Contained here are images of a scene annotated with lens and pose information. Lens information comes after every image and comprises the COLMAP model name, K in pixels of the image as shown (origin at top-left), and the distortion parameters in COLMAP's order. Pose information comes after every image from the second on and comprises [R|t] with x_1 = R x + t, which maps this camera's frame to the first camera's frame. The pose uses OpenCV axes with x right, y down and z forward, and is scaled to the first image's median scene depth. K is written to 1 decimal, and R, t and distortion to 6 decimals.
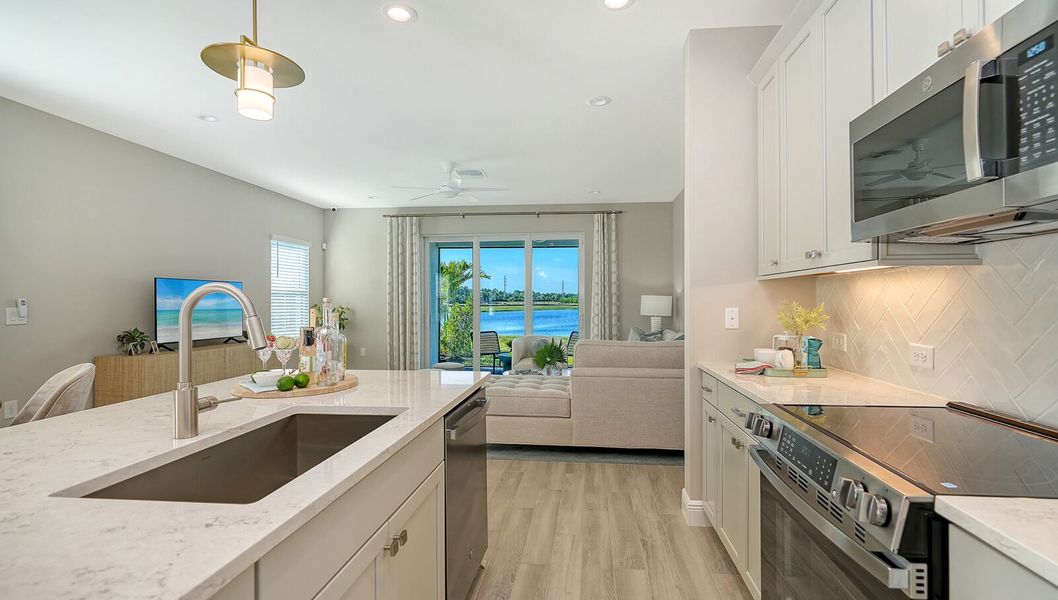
lens RADIAL K [[473.8, 0, 539.2], [0, 473.8, 299.0], [0, 0, 1]] dist [-0.002274, 0.000635]
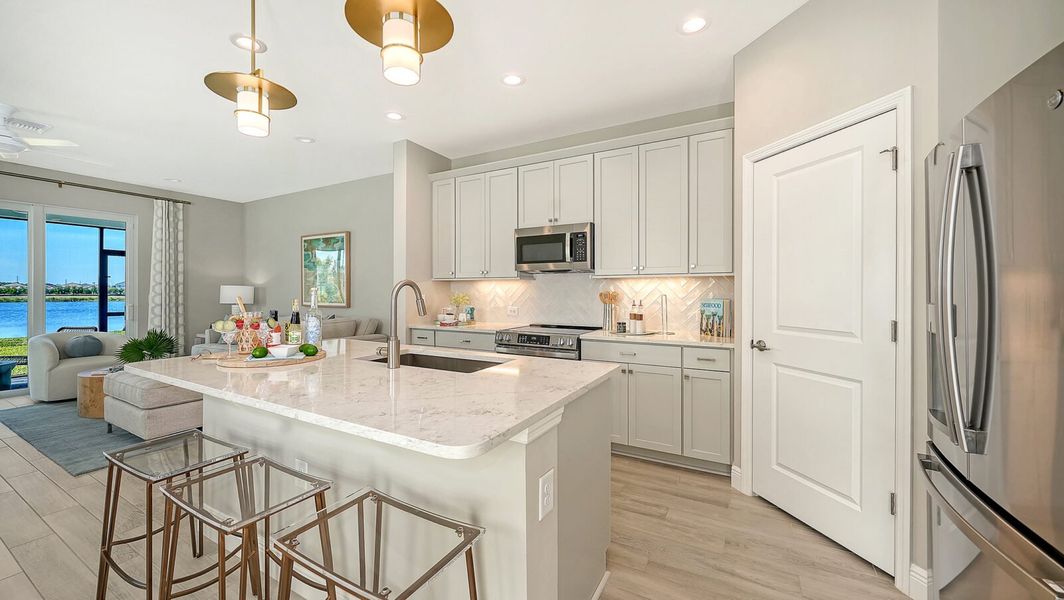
lens RADIAL K [[397.1, 0, 524.9], [0, 397.1, 289.3], [0, 0, 1]] dist [0.000917, -0.000279]
pose [[0.406608, 0.007275, 0.913574, -0.402761], [-0.006975, 0.999964, -0.004858, 0.000619], [-0.913576, -0.004397, 0.406644, -0.007598]]
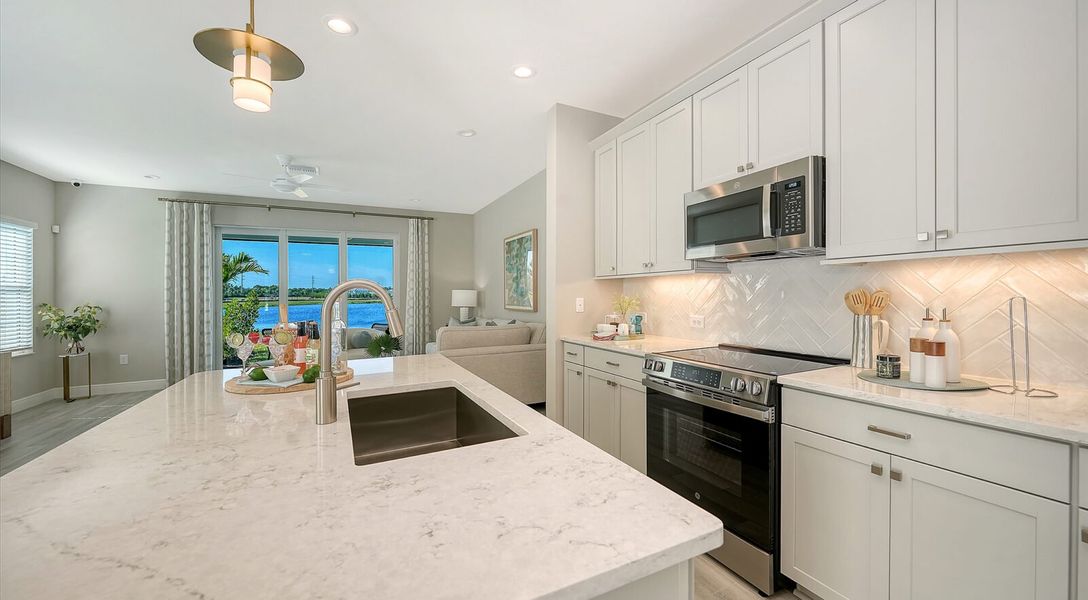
lens RADIAL K [[408.8, 0, 549.3], [0, 408.8, 299.5], [0, 0, 1]] dist [-0.002878, -0.000126]
pose [[0.844674, -0.016767, 0.535018, -0.163291], [0.008296, 0.999799, 0.018236, -0.000380], [-0.535217, -0.010965, 0.844644, -0.011688]]
